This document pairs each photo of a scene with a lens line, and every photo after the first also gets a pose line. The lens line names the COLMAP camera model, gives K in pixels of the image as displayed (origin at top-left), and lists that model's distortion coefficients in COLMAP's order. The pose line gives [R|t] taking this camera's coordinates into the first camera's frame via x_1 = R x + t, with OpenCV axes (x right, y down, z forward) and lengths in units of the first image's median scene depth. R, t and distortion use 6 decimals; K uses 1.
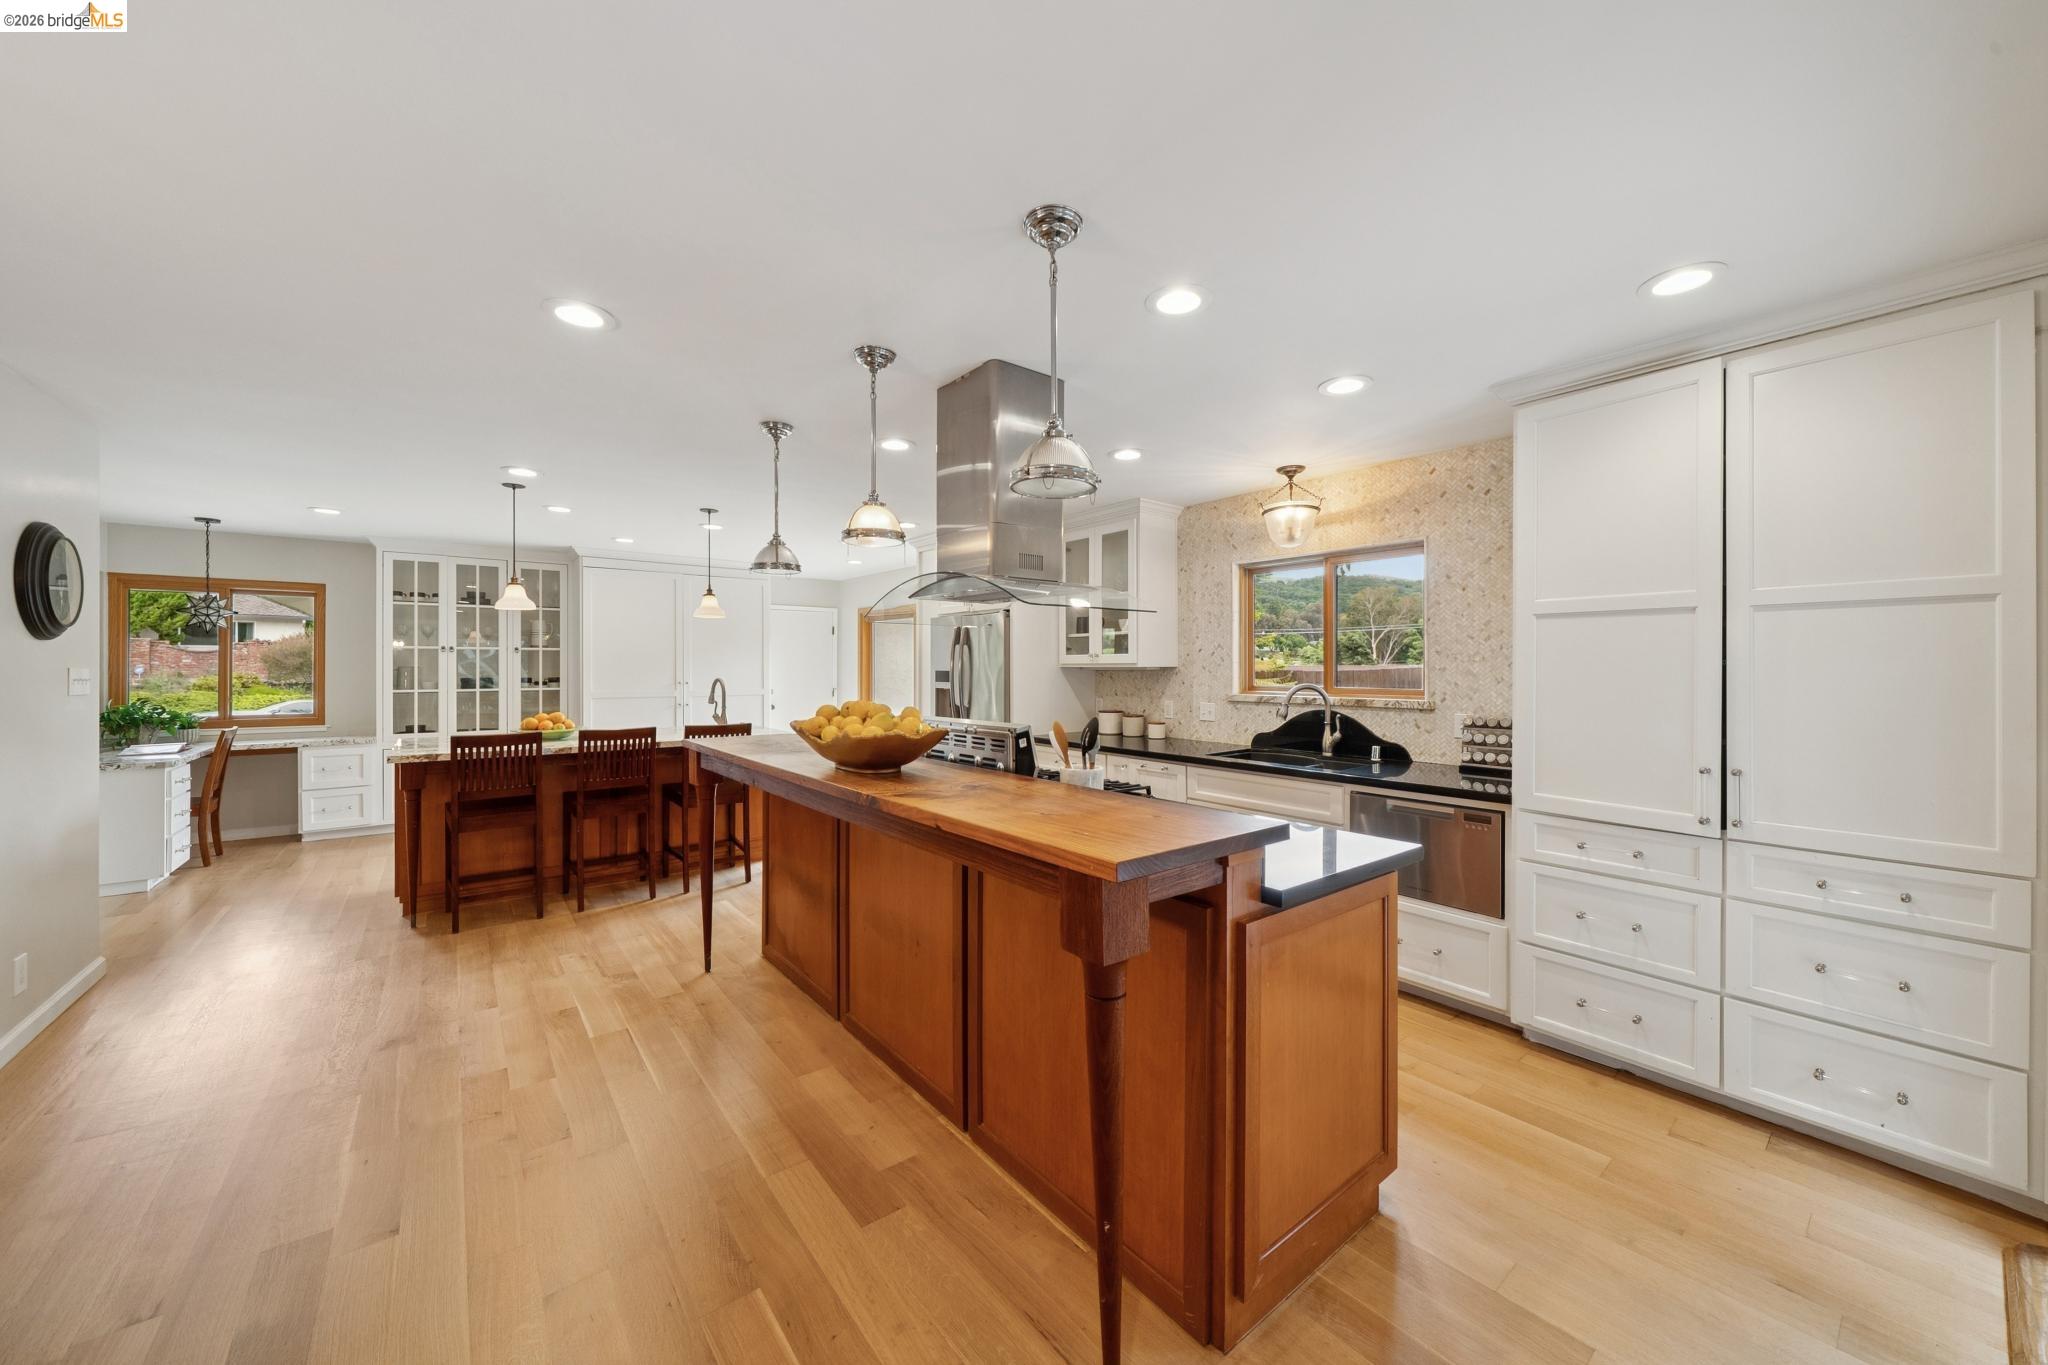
lens RADIAL K [[740.1, 0, 1022.5], [0, 740.1, 669.0], [0, 0, 1]] dist [-0.000508, -0.000007]
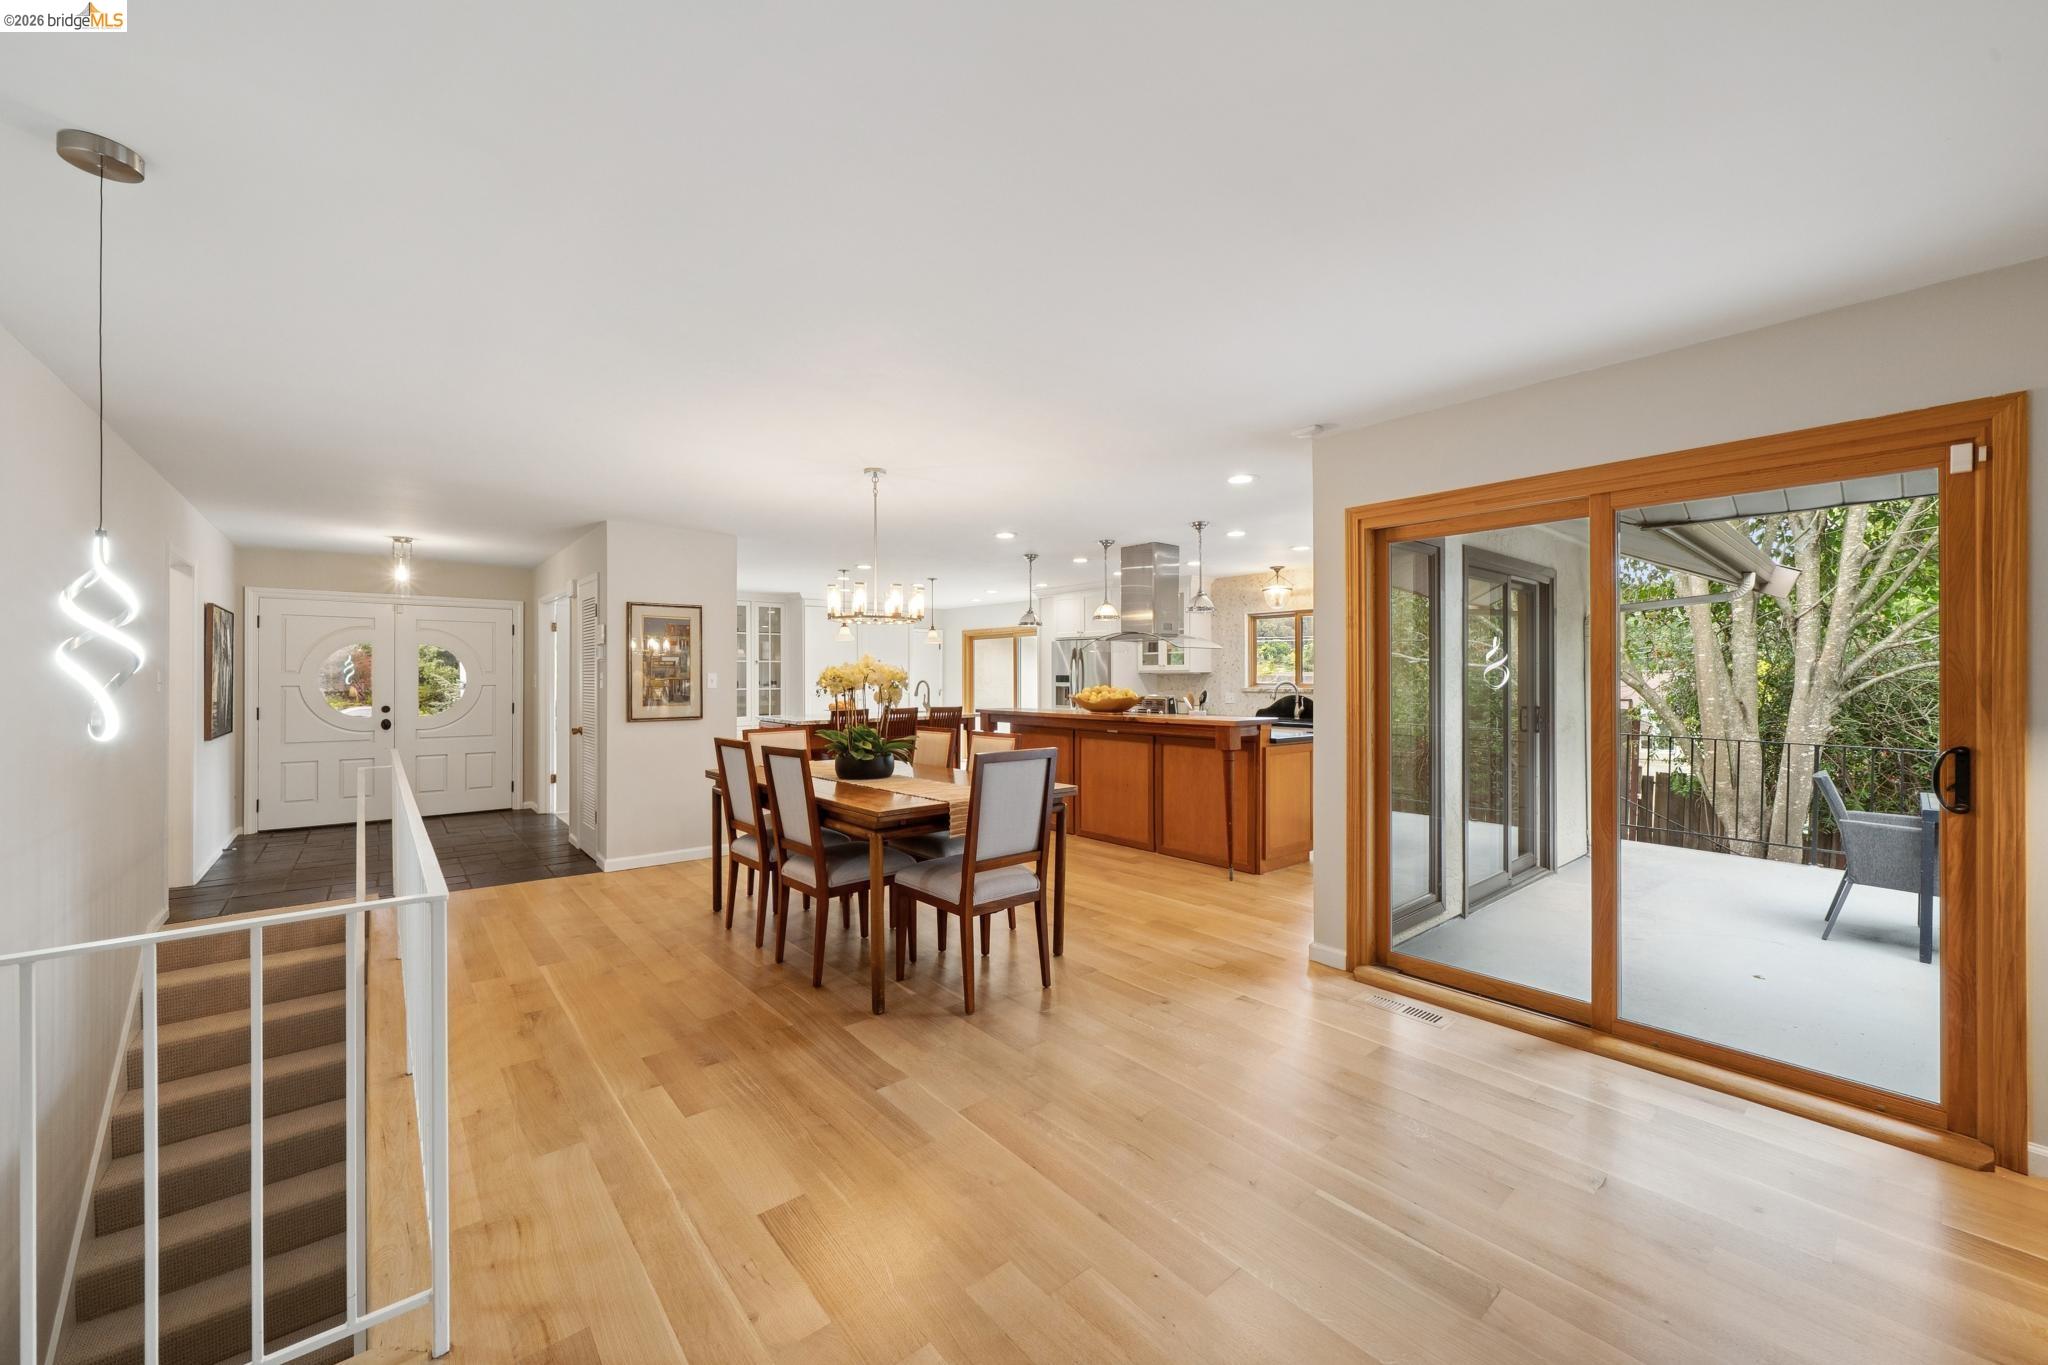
lens RADIAL K [[781.5, 0, 1027.1], [0, 781.5, 677.5], [0, 0, 1]] dist [0.000664, 0.000051]
pose [[0.999181, -0.002709, 0.040378, -0.348959], [0.002655, 0.999996, 0.001379, 0.006493], [-0.040381, -0.001271, 0.999184, -0.945929]]
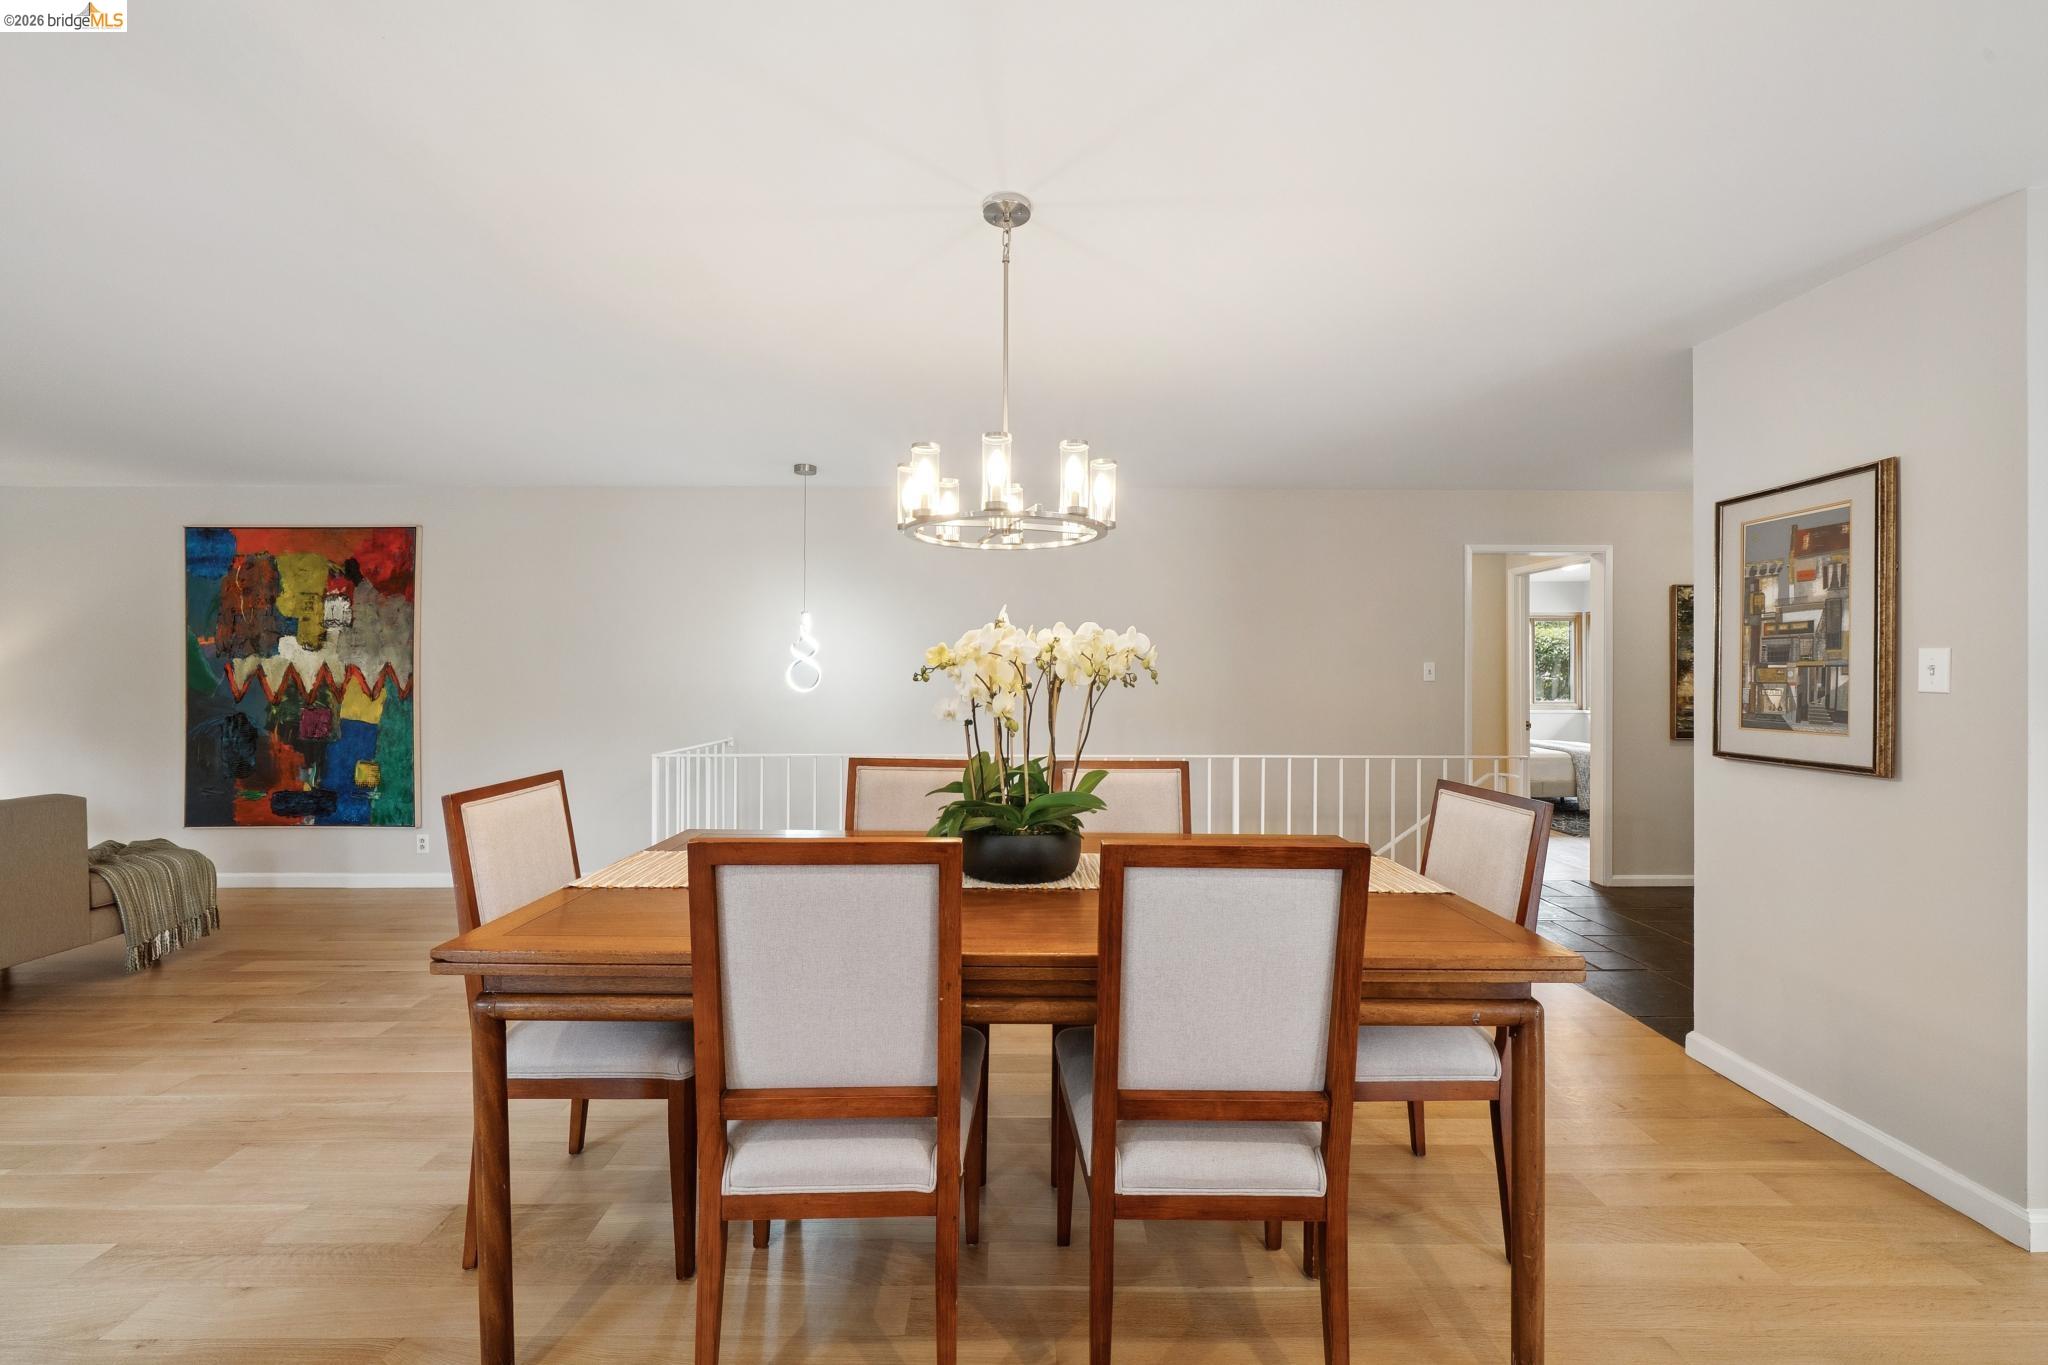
lens RADIAL K [[781.5, 0, 1027.1], [0, 781.5, 677.5], [0, 0, 1]] dist [0.000664, 0.000051]
pose [[-0.613396, -0.000737, -0.789775, -0.140748], [-0.001753, 0.999998, 0.000428, 0.018777], [0.789774, 0.001647, -0.613396, 0.395471]]
